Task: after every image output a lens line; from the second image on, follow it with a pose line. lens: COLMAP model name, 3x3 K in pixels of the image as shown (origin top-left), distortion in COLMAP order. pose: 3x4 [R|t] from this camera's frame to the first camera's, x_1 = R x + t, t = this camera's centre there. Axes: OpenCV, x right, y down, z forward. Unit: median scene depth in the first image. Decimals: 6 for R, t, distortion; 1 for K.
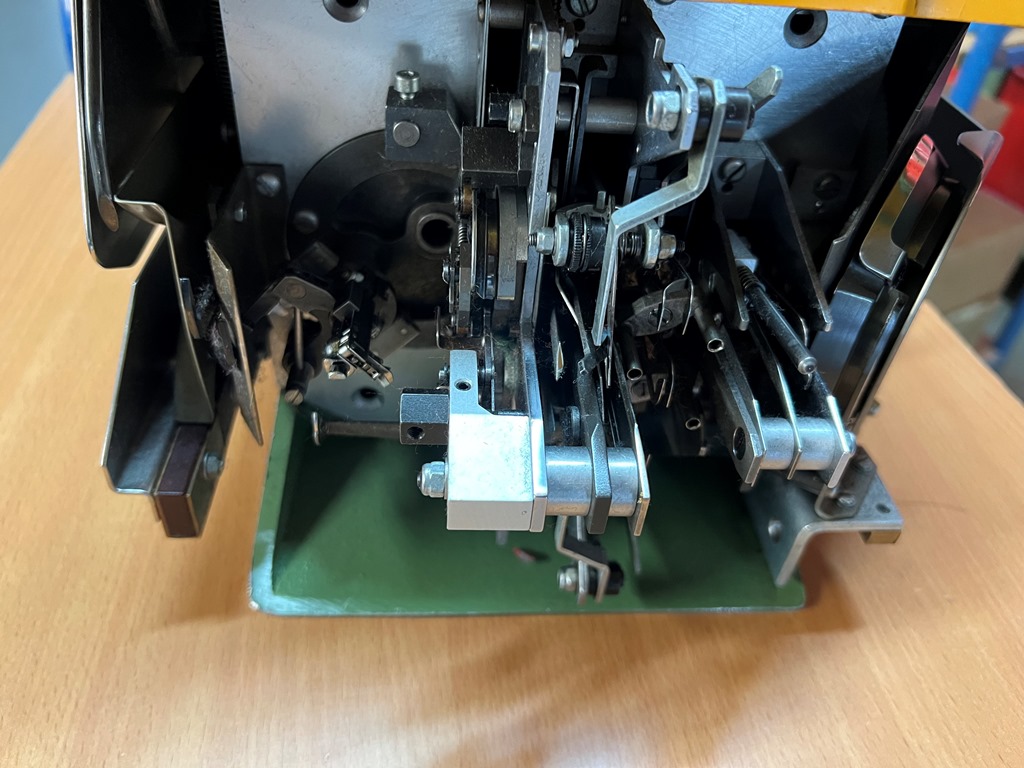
lens RADIAL K [[814.3, 0, 512.0], [0, 814.3, 384.0], [0, 0, 1]] dist [-0.010378, -0.009684]
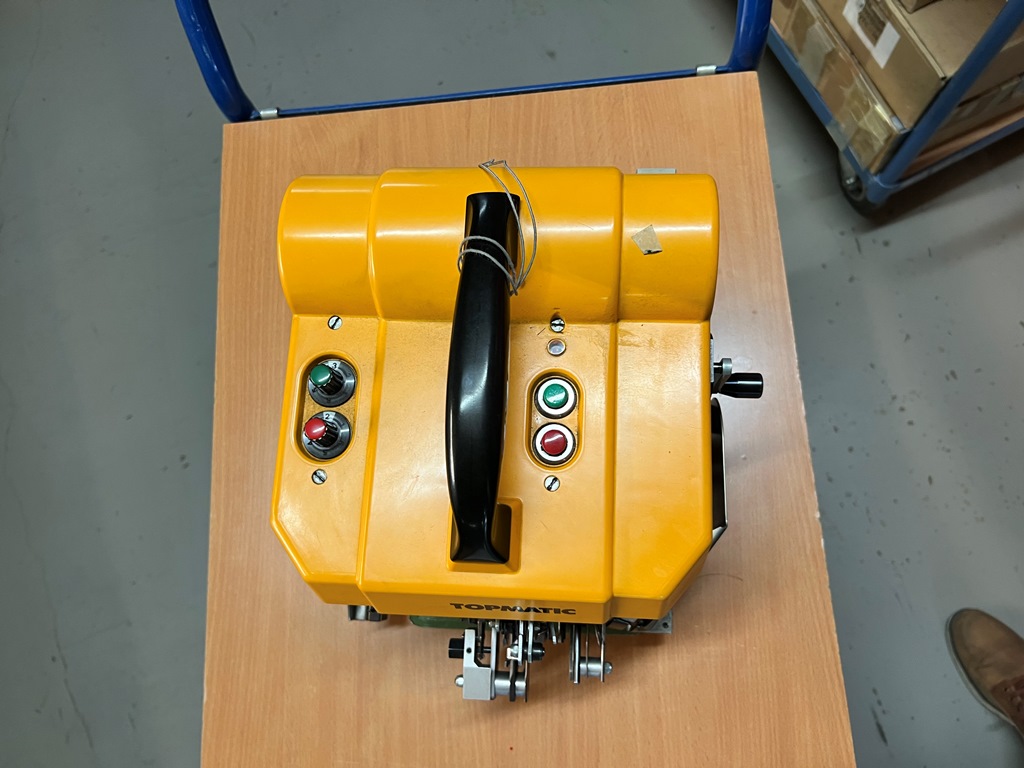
lens RADIAL K [[784.1, 0, 510.8], [0, 784.1, 395.5], [0, 0, 1]] dist [-0.002492, -0.007566]
pose [[0.981591, 0.047601, -0.184966, 0.412863], [0.071588, 0.806144, 0.587373, -1.743204], [0.177069, -0.589802, 0.787896, -0.459027]]
